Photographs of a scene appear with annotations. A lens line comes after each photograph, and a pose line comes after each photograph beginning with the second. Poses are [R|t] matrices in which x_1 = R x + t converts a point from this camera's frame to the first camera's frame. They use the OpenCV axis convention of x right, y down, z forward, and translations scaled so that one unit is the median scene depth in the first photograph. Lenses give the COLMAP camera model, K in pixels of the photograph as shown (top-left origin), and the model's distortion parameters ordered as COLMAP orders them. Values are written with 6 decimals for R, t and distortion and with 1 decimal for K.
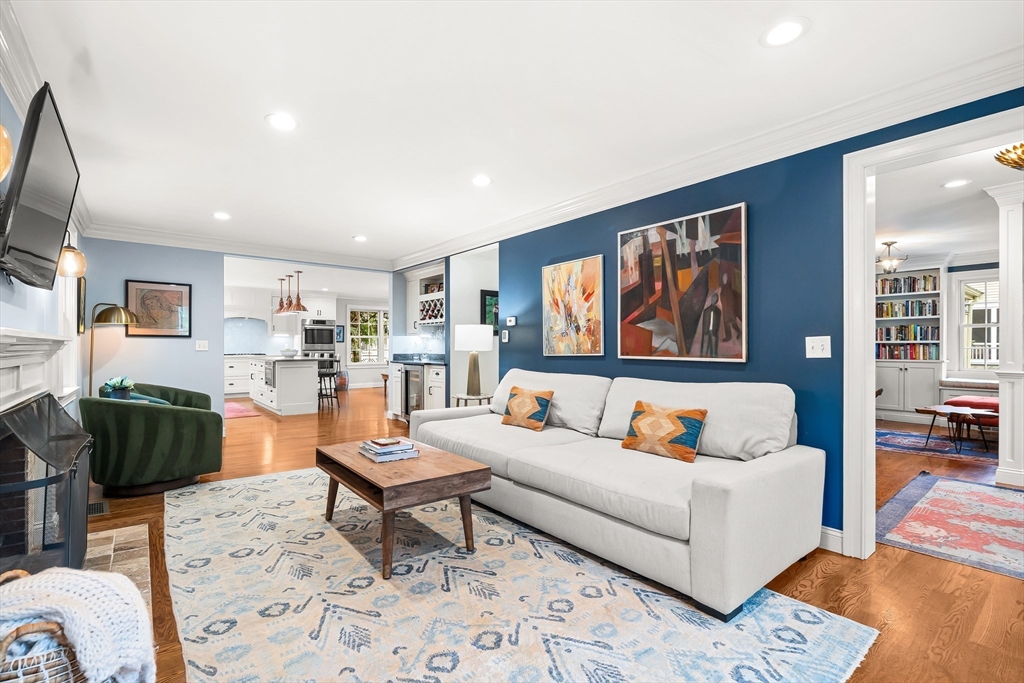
lens RADIAL K [[469.9, 0, 513.0], [0, 469.9, 346.0], [0, 0, 1]] dist [-0.001517, 0.000240]
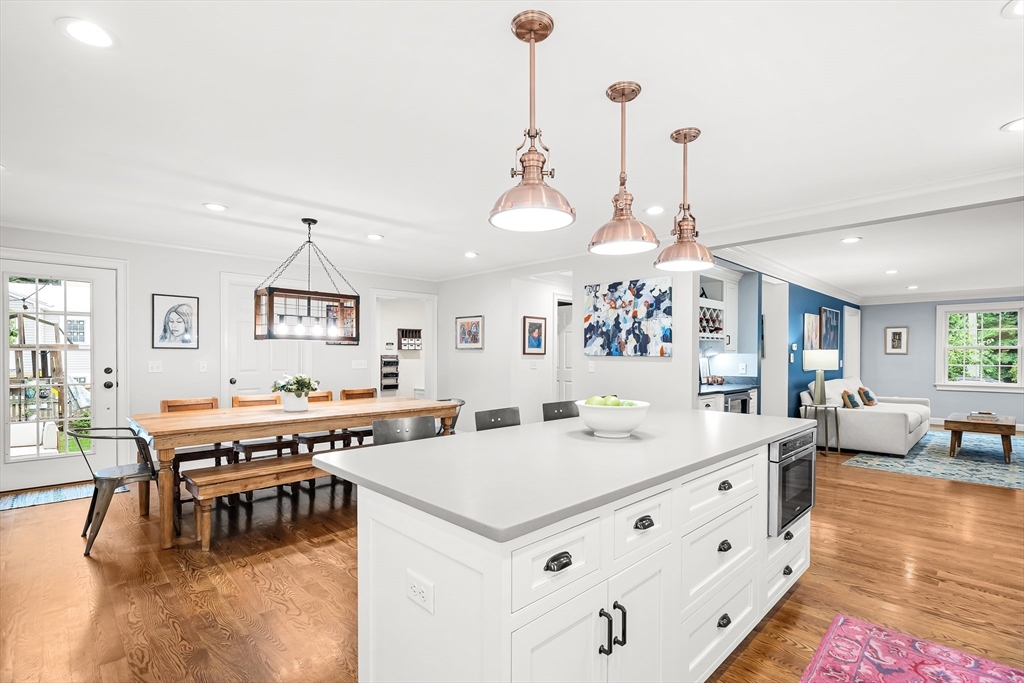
lens RADIAL K [[475.9, 0, 512.5], [0, 475.9, 360.7], [0, 0, 1]] dist [0.001378, 0.000644]
pose [[-0.095933, -0.013754, 0.995293, -1.778085], [-0.004081, 0.999902, 0.013424, -0.039415], [-0.995379, -0.002774, -0.095979, 2.689252]]
